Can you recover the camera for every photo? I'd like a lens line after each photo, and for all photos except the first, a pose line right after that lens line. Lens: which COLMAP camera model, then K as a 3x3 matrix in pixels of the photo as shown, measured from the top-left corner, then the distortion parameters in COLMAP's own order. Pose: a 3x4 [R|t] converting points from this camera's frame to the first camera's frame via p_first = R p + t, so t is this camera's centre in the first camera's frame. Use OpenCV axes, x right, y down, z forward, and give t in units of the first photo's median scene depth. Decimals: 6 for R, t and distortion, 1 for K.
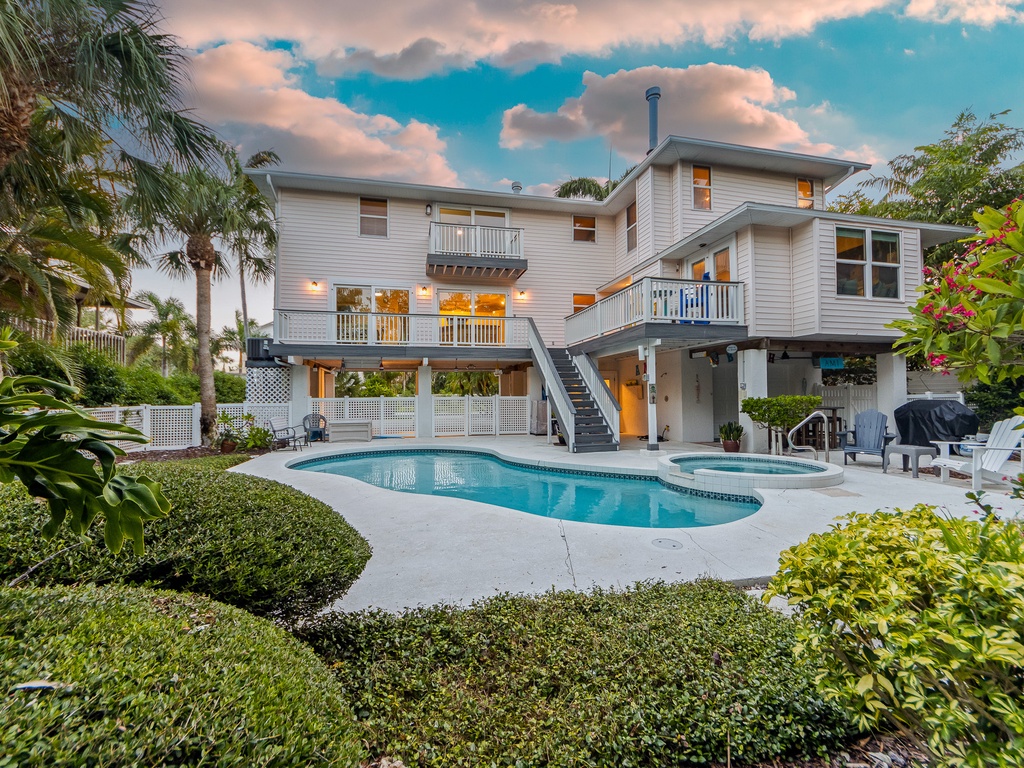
lens RADIAL K [[436.1, 0, 510.1], [0, 436.1, 386.3], [0, 0, 1]] dist [-0.002971, -0.000836]
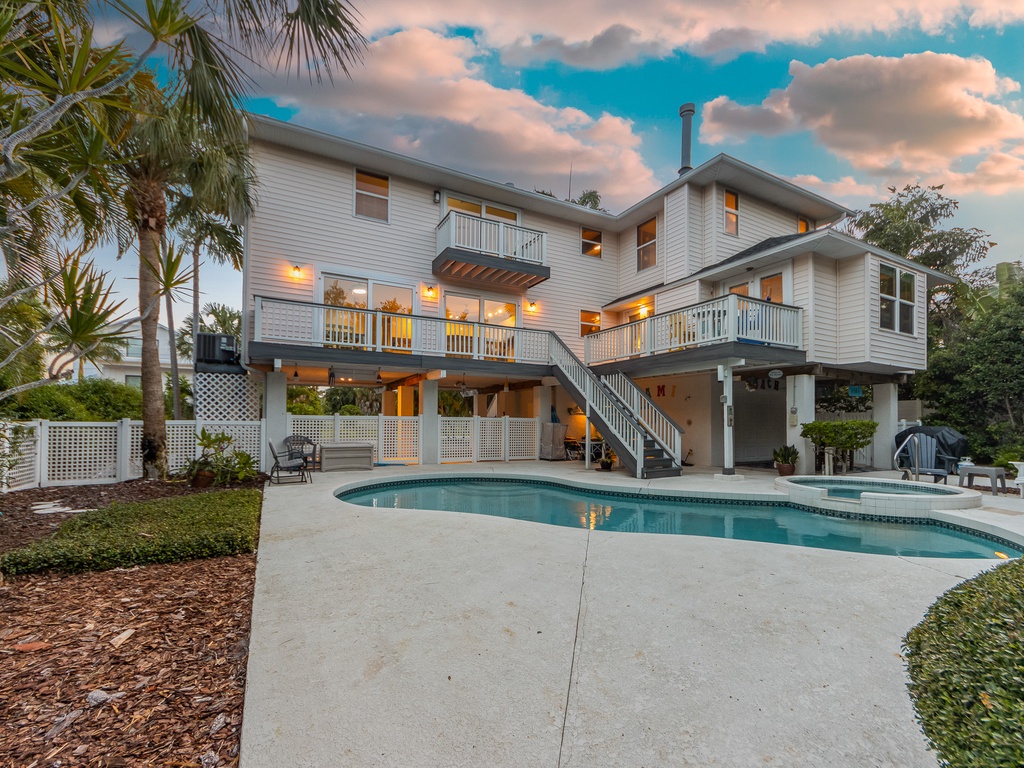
lens RADIAL K [[448.5, 0, 510.4], [0, 448.5, 412.9], [0, 0, 1]] dist [-0.003834, -0.000344]
pose [[0.964438, 0.020486, 0.263515, -0.312129], [-0.021309, 0.999773, 0.000266, 0.015920], [-0.263449, -0.005872, 0.964655, 0.133351]]
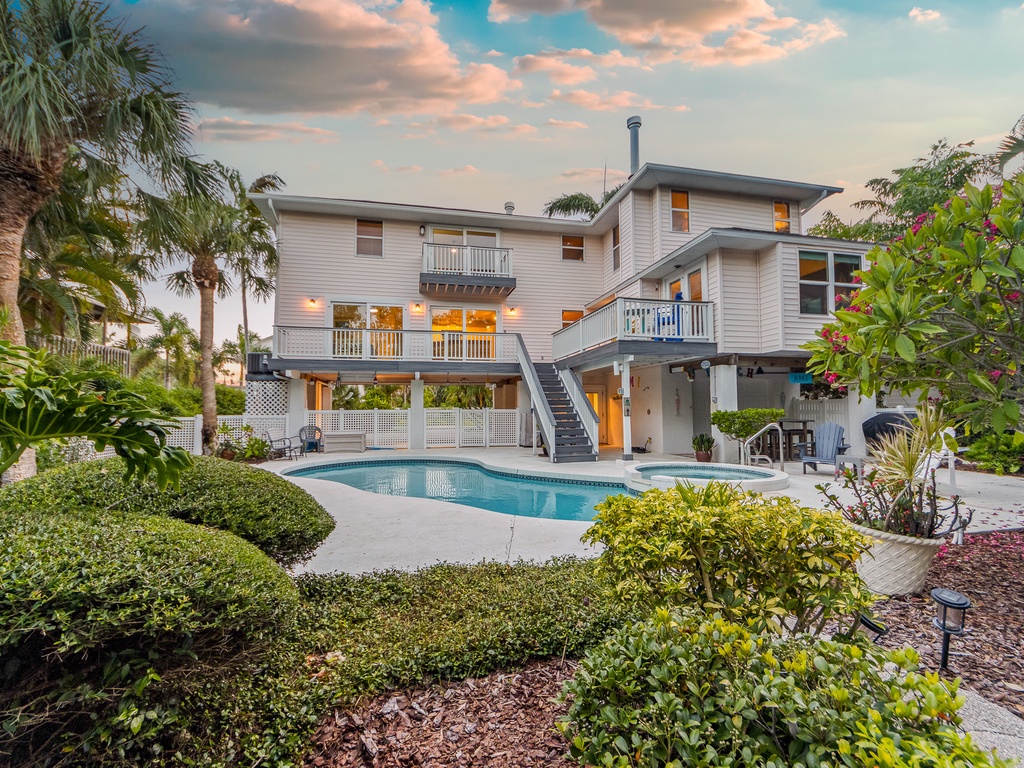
lens RADIAL K [[445.6, 0, 511.2], [0, 445.6, 388.6], [0, 0, 1]] dist [-0.000545, -0.003119]
pose [[0.999952, 0.002243, -0.009540, 0.043165], [-0.002484, 0.999676, -0.025330, 0.000903], [0.009480, 0.025353, 0.999634, -0.066488]]
